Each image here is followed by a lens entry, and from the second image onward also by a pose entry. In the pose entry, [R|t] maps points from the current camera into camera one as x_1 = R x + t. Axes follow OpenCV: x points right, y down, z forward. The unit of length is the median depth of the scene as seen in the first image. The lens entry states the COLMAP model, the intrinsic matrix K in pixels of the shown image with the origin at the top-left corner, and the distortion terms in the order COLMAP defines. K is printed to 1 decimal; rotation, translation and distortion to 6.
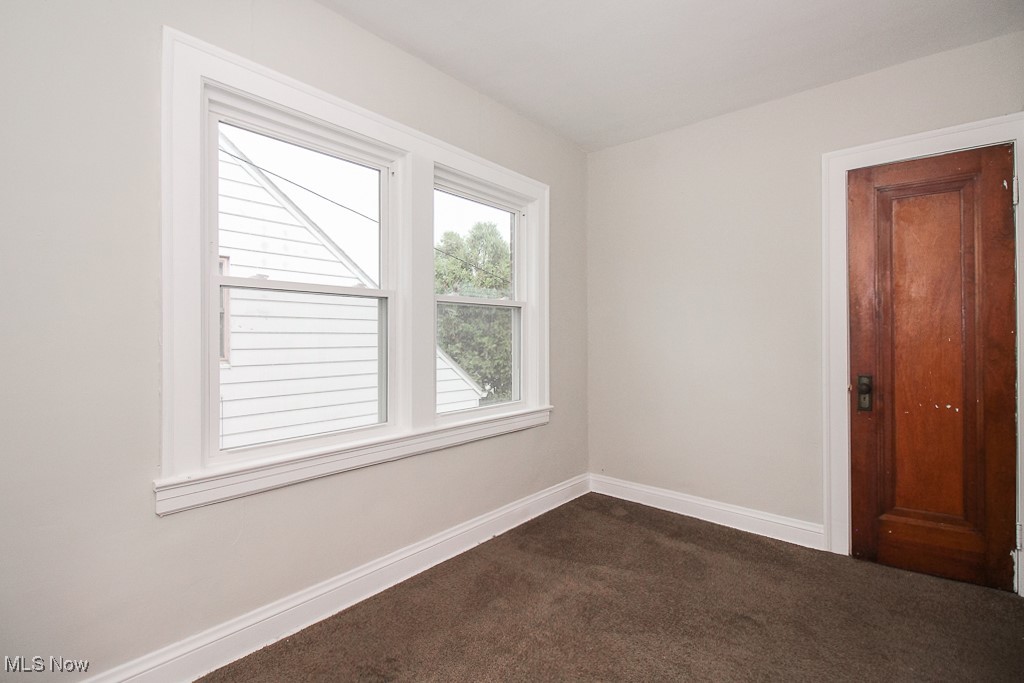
lens RADIAL K [[474.8, 0, 496.0], [0, 474.8, 336.3], [0, 0, 1]] dist [0.014375, -0.006383]
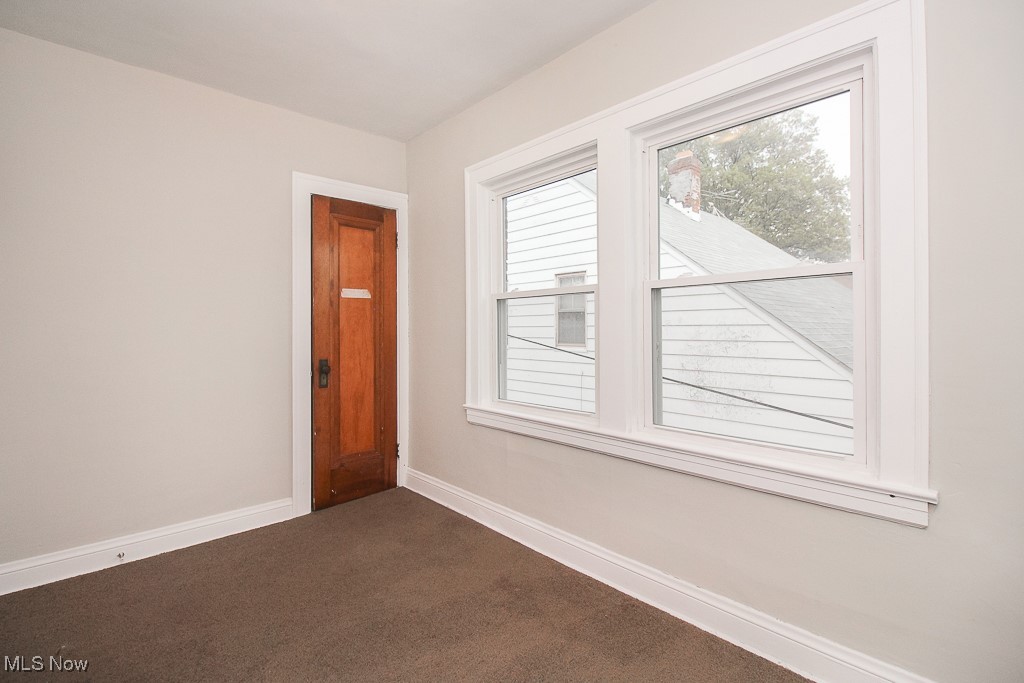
lens RADIAL K [[474.8, 0, 505.0], [0, 474.8, 331.5], [0, 0, 1]] dist [0.014375, -0.006383]
pose [[-0.114102, 0.000155, -0.993469, 0.808763], [0.001020, 0.999999, 0.000039, 0.003535], [0.993469, -0.001009, -0.114102, 0.929170]]
